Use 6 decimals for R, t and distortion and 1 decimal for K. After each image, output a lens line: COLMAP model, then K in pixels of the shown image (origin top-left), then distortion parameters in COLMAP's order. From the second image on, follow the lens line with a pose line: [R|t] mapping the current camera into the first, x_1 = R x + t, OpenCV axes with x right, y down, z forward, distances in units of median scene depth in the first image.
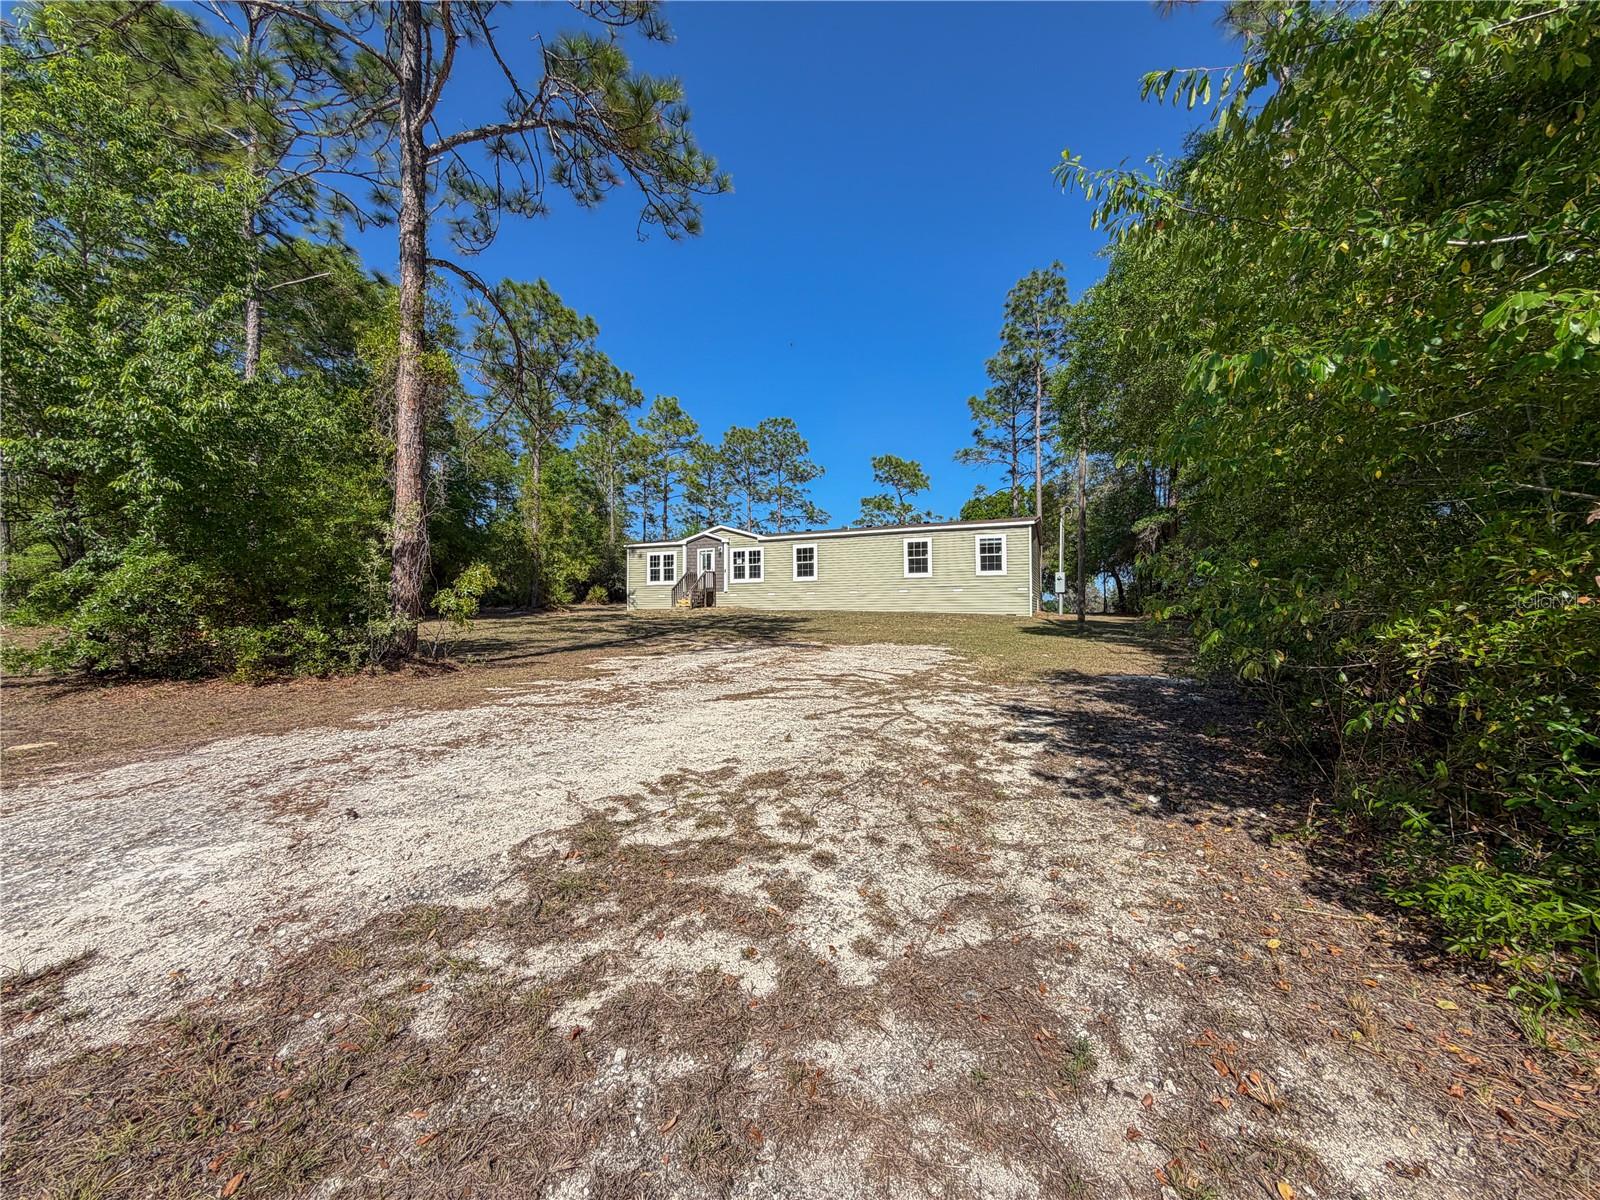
lens RADIAL K [[654.7, 0, 801.9], [0, 654.7, 601.9], [0, 0, 1]] dist [0.000555, -0.000724]
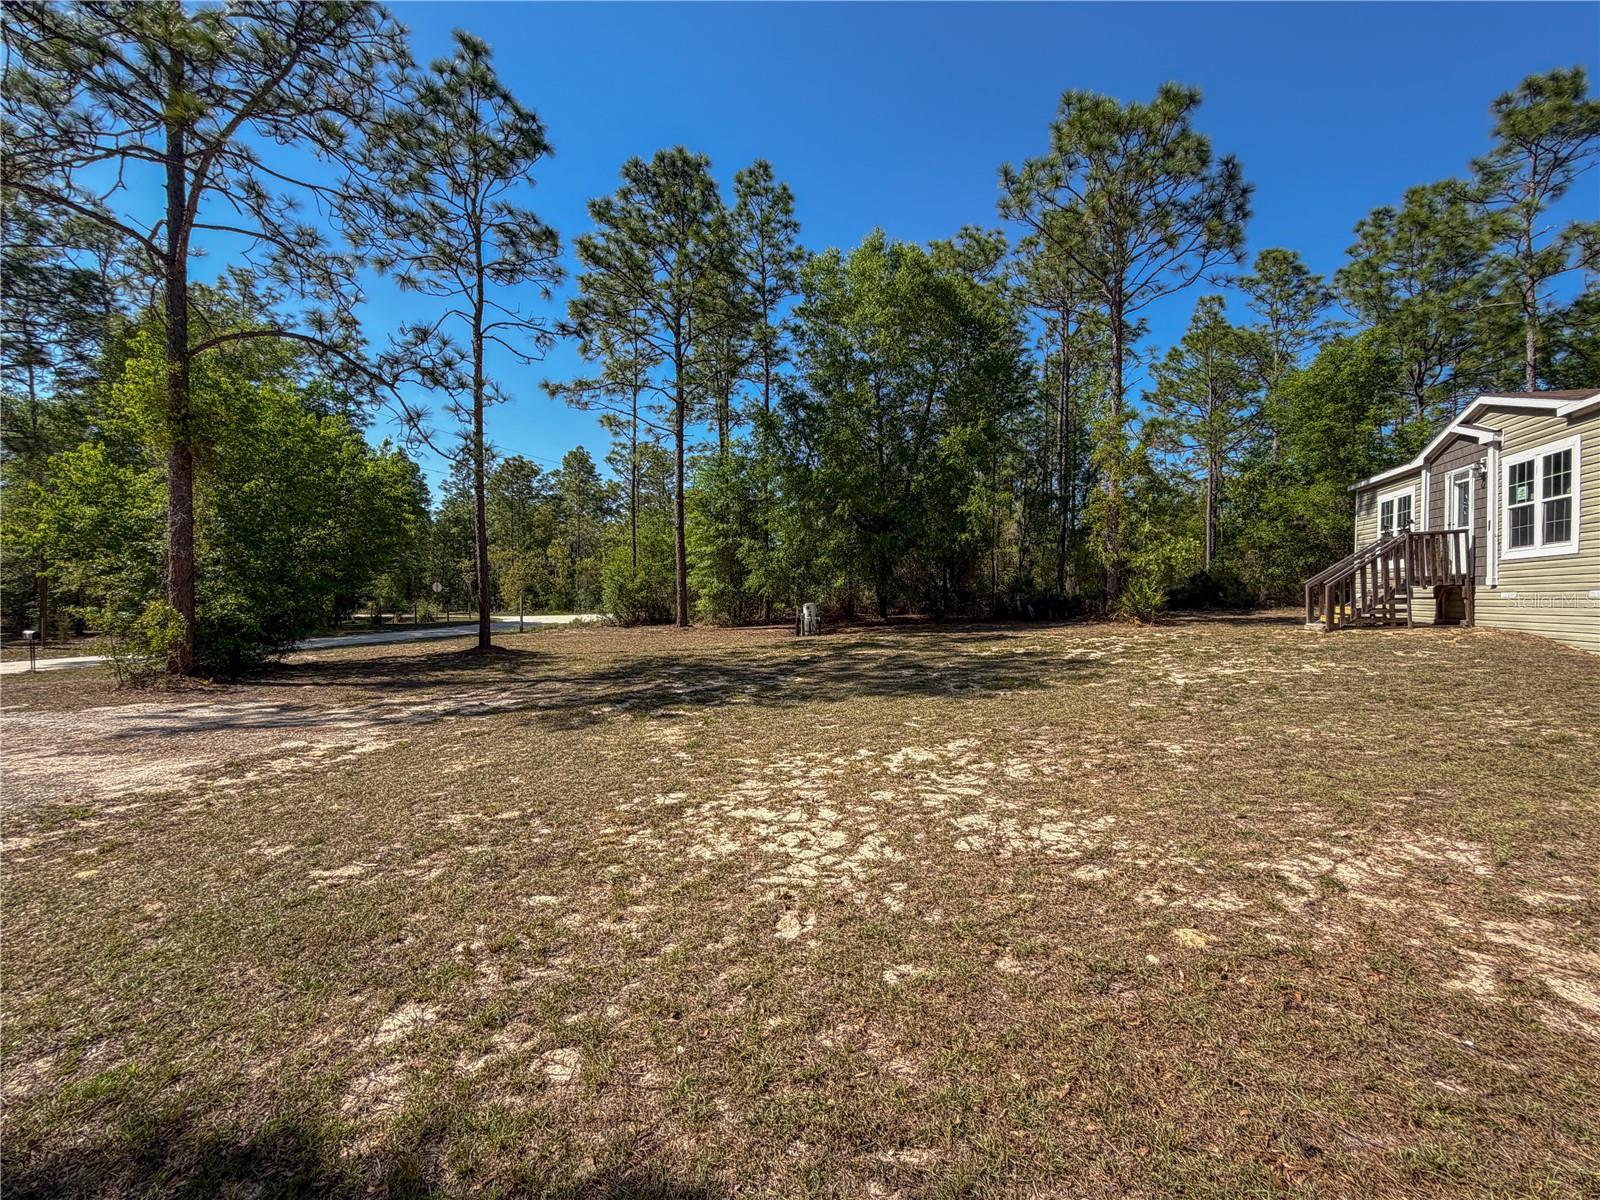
lens RADIAL K [[720.6, 0, 799.3], [0, 720.6, 604.4], [0, 0, 1]] dist [-0.000037, -0.000484]
pose [[0.070882, 0.014491, -0.997379, 0.293486], [0.017662, 0.999719, 0.015780, -0.021995], [0.997328, -0.018734, 0.070607, 0.741669]]
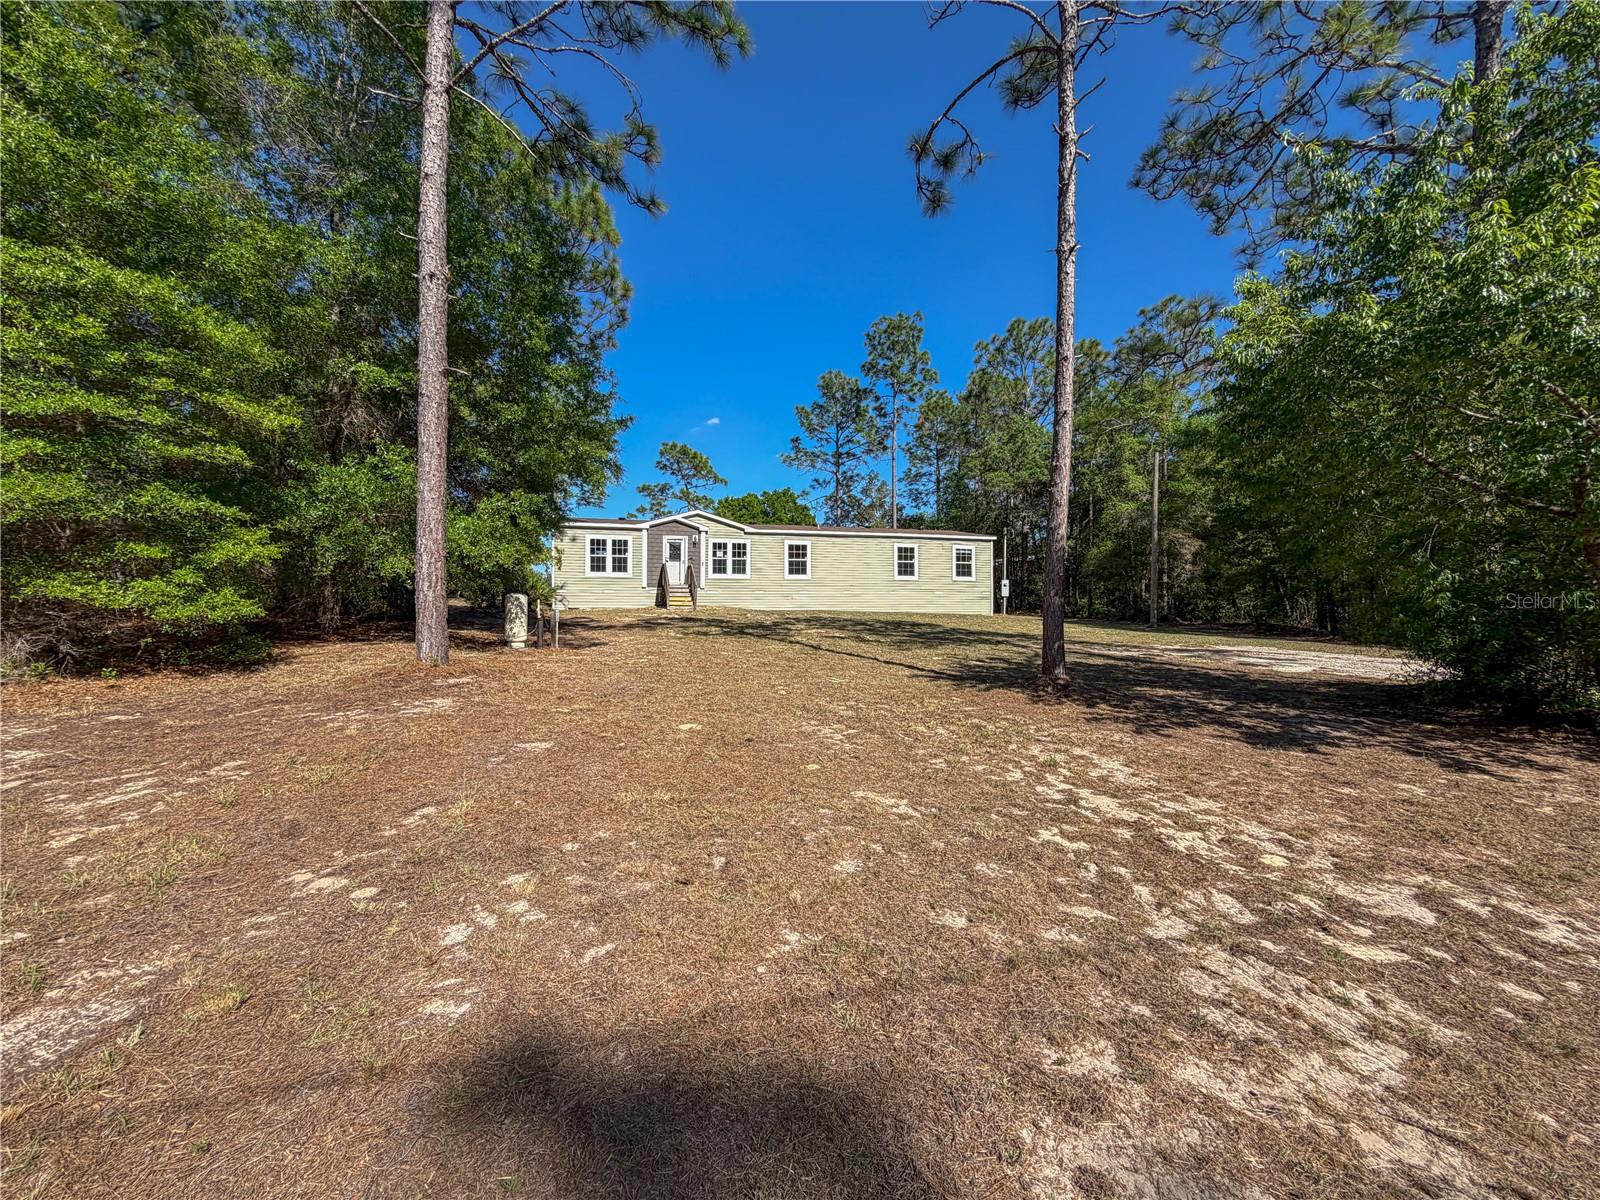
lens RADIAL K [[654.7, 0, 811.0], [0, 654.7, 603.4], [0, 0, 1]] dist [0.000555, -0.000724]
pose [[0.755847, 0.006106, 0.654720, -0.703344], [-0.016151, 0.999826, 0.009320, -0.006778], [-0.654549, -0.017619, 0.755814, 0.309403]]
